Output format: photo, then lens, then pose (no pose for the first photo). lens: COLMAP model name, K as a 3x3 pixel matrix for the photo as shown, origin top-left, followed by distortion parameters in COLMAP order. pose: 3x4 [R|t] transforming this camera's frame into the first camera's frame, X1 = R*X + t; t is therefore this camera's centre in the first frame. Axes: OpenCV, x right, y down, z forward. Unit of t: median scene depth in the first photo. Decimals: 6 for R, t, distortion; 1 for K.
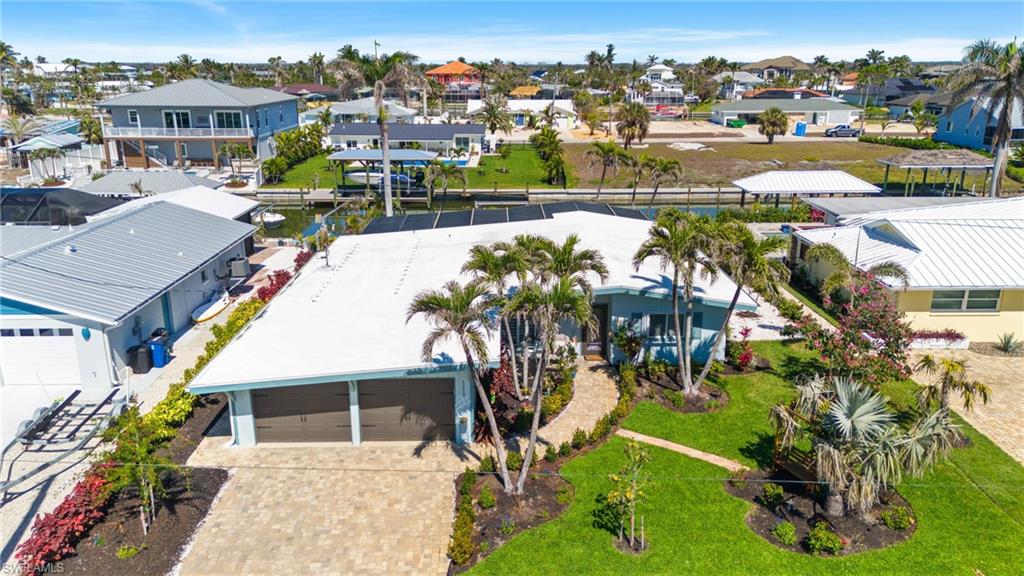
lens RADIAL K [[748.4, 0, 512.0], [0, 748.4, 288.0], [0, 0, 1]] dist [0.120365, -0.190201]
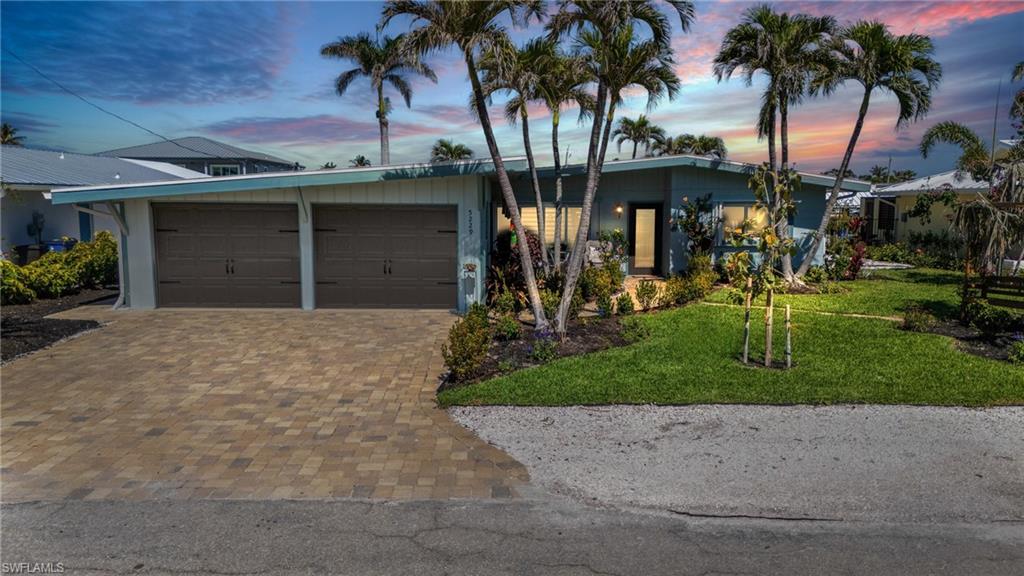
lens RADIAL K [[748.4, 0, 512.0], [0, 748.4, 288.0], [0, 0, 1]] dist [0.120365, -0.190201]
pose [[0.999968, 0.001585, -0.007832, -0.016772], [-0.002894, 0.985438, -0.170011, 0.232625], [0.007448, 0.170028, 0.985411, 0.267458]]
